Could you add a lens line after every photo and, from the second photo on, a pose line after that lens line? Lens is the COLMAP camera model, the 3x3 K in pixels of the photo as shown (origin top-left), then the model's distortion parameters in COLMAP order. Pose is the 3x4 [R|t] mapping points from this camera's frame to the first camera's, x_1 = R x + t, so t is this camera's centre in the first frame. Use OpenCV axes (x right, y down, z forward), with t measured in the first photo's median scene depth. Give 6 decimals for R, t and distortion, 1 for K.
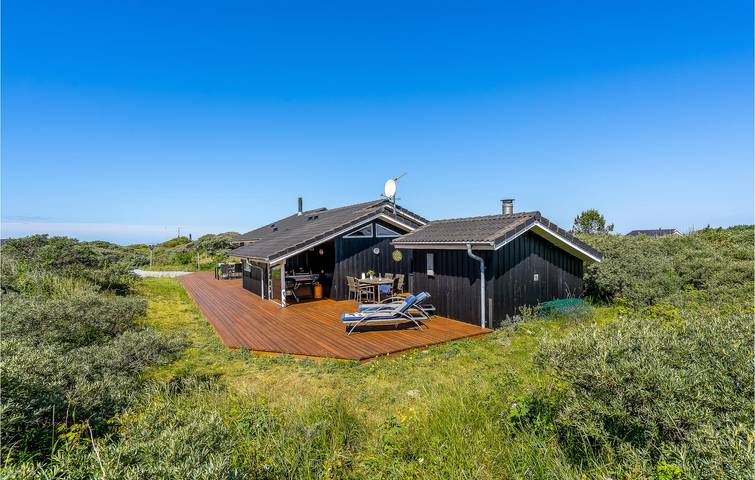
lens RADIAL K [[400.0, 0, 377.5], [0, 400.0, 240.0], [0, 0, 1]] dist [-0.000528, -0.000063]
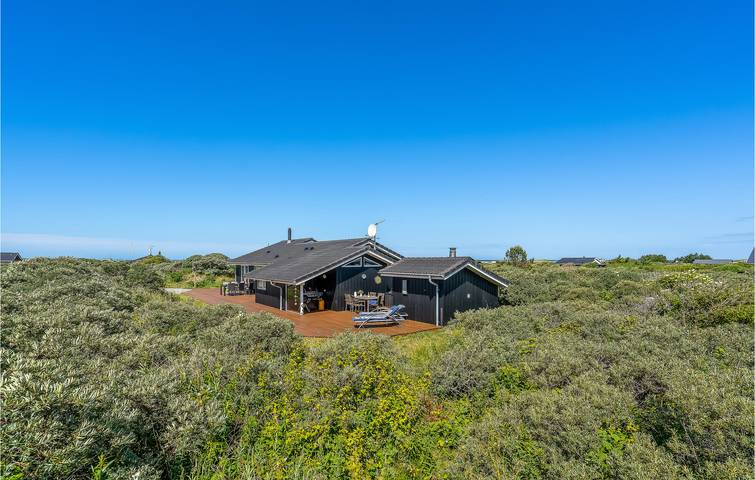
lens RADIAL K [[400.0, 0, 377.5], [0, 400.0, 240.0], [0, 0, 1]] dist [-0.000528, -0.000063]
pose [[0.993621, 0.025885, 0.109763, -0.127135], [-0.020764, 0.998653, -0.047542, -0.039037], [-0.110846, 0.044959, 0.992820, -0.466979]]
